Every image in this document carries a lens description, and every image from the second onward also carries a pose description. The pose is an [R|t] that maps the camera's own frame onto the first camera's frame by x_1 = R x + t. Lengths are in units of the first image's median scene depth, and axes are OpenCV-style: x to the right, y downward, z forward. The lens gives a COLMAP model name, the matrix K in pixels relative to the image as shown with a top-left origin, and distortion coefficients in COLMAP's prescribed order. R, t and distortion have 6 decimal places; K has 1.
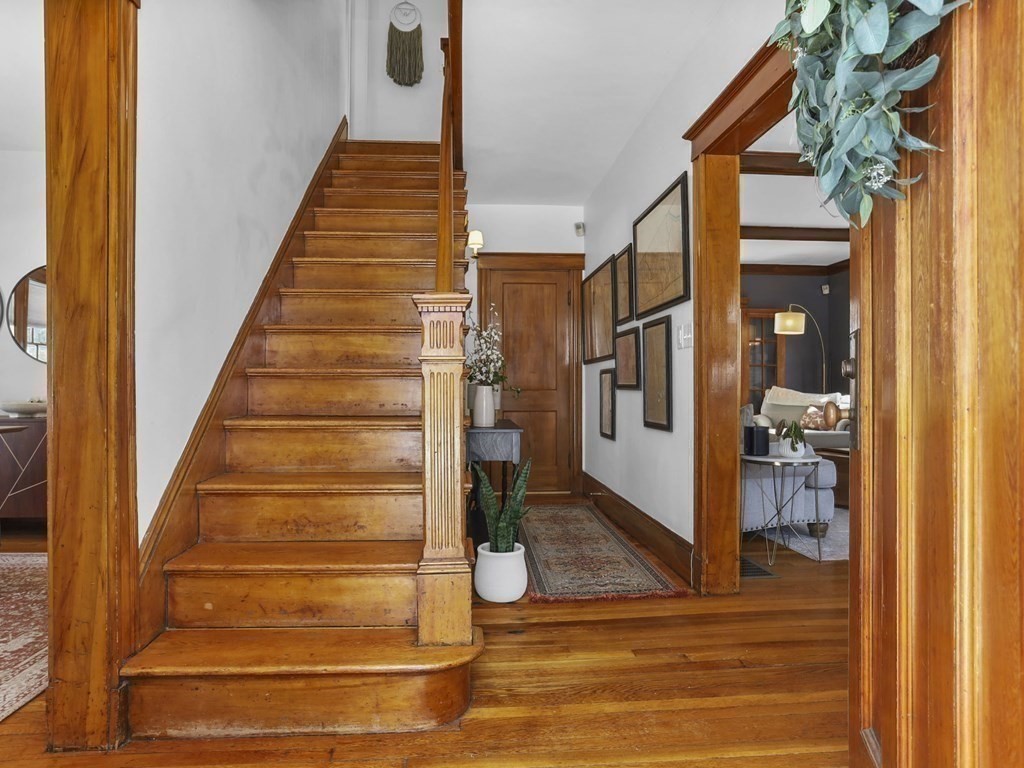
lens RADIAL K [[553.4, 0, 512.9], [0, 553.4, 384.2], [0, 0, 1]] dist [-0.042661, 0.027931]
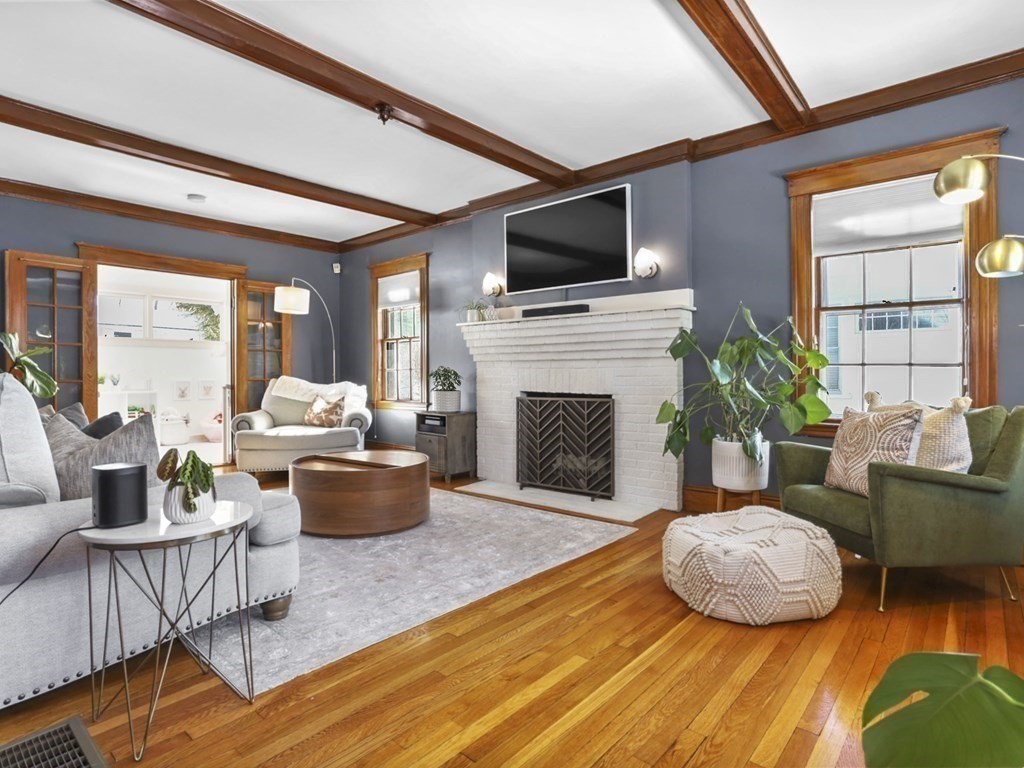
lens RADIAL K [[553.4, 0, 511.1], [0, 553.4, 378.8], [0, 0, 1]] dist [-0.042661, 0.027931]
pose [[0.703126, -0.004321, 0.711053, 0.144892], [-0.004010, 0.999942, 0.010043, -0.001646], [-0.711054, -0.009913, 0.703067, 0.176642]]
